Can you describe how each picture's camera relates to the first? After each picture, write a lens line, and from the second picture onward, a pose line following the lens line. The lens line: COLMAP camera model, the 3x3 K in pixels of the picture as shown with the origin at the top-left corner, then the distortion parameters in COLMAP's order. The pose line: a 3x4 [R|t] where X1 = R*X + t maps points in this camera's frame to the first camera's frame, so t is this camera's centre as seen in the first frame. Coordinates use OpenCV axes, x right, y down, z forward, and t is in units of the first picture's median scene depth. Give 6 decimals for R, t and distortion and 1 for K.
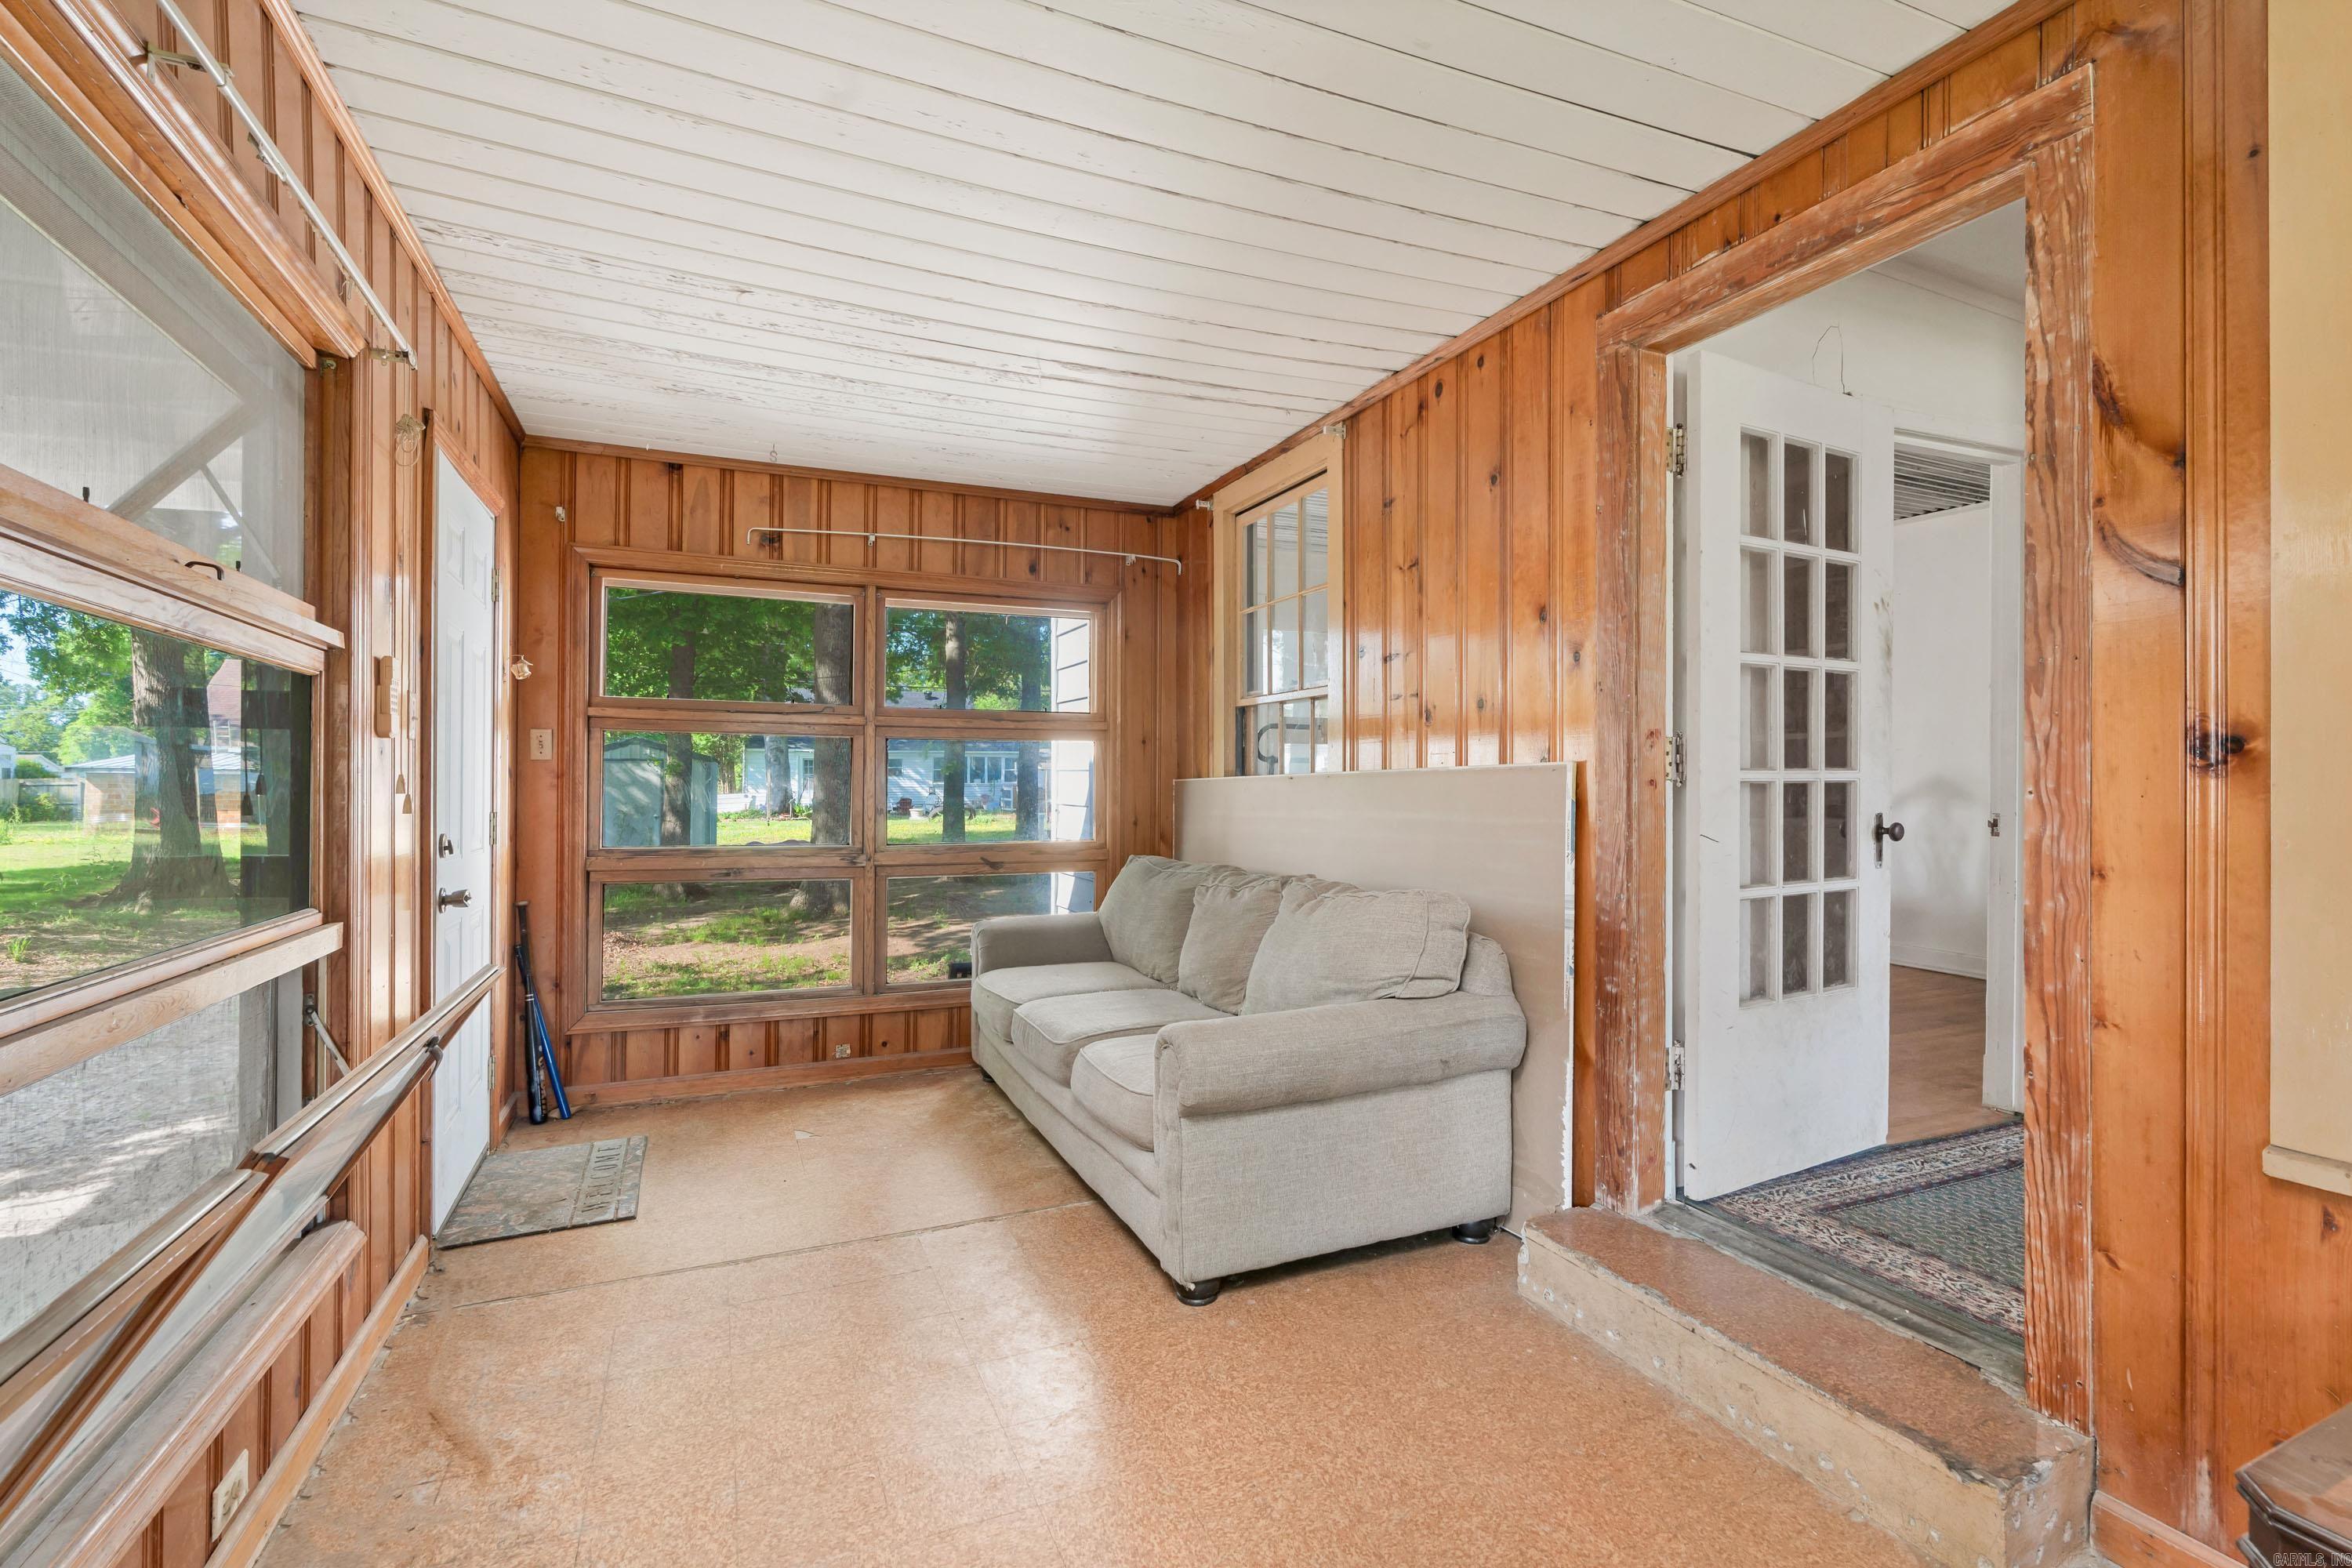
lens RADIAL K [[1076.5, 0, 1183.0], [0, 1076.5, 773.6], [0, 0, 1]] dist [-0.006078, -0.000143]
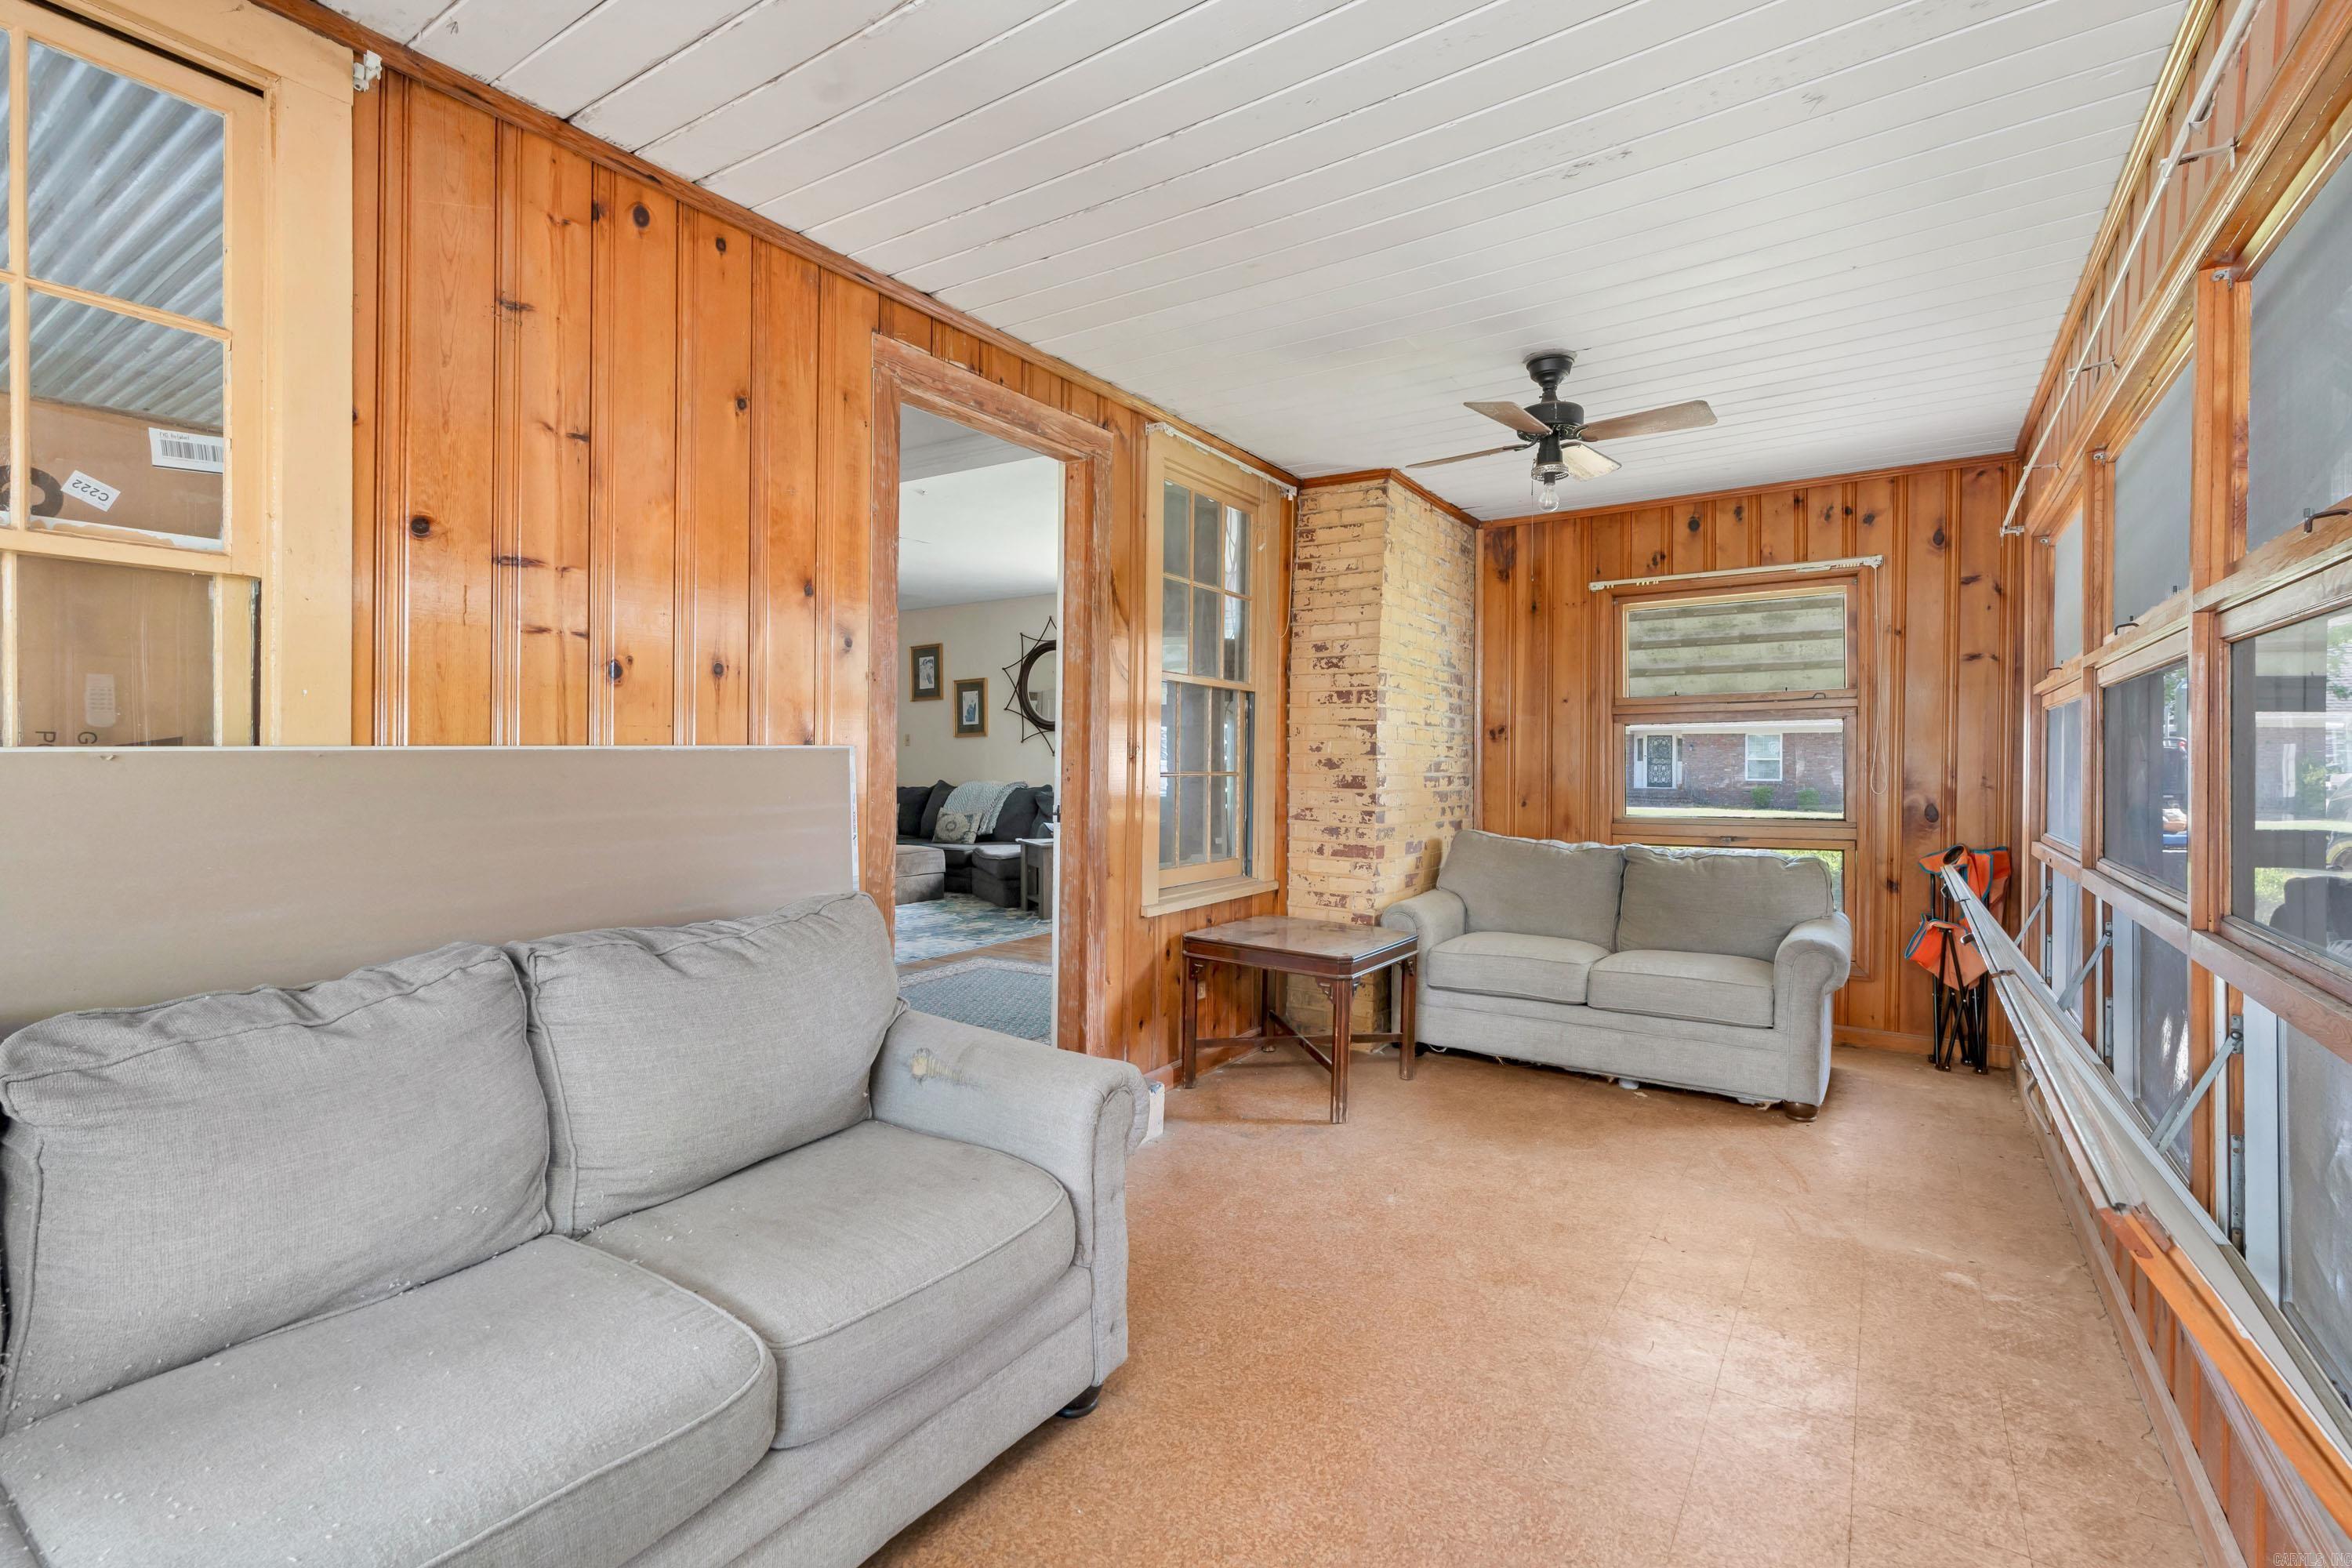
lens RADIAL K [[1076.5, 0, 1173.7], [0, 1076.5, 770.4], [0, 0, 1]] dist [-0.006078, -0.000143]
pose [[-0.554353, -0.008230, 0.832241, -0.673073], [-0.001985, 0.999961, 0.008567, 0.003234], [-0.832280, 0.003097, -0.554347, 1.345030]]
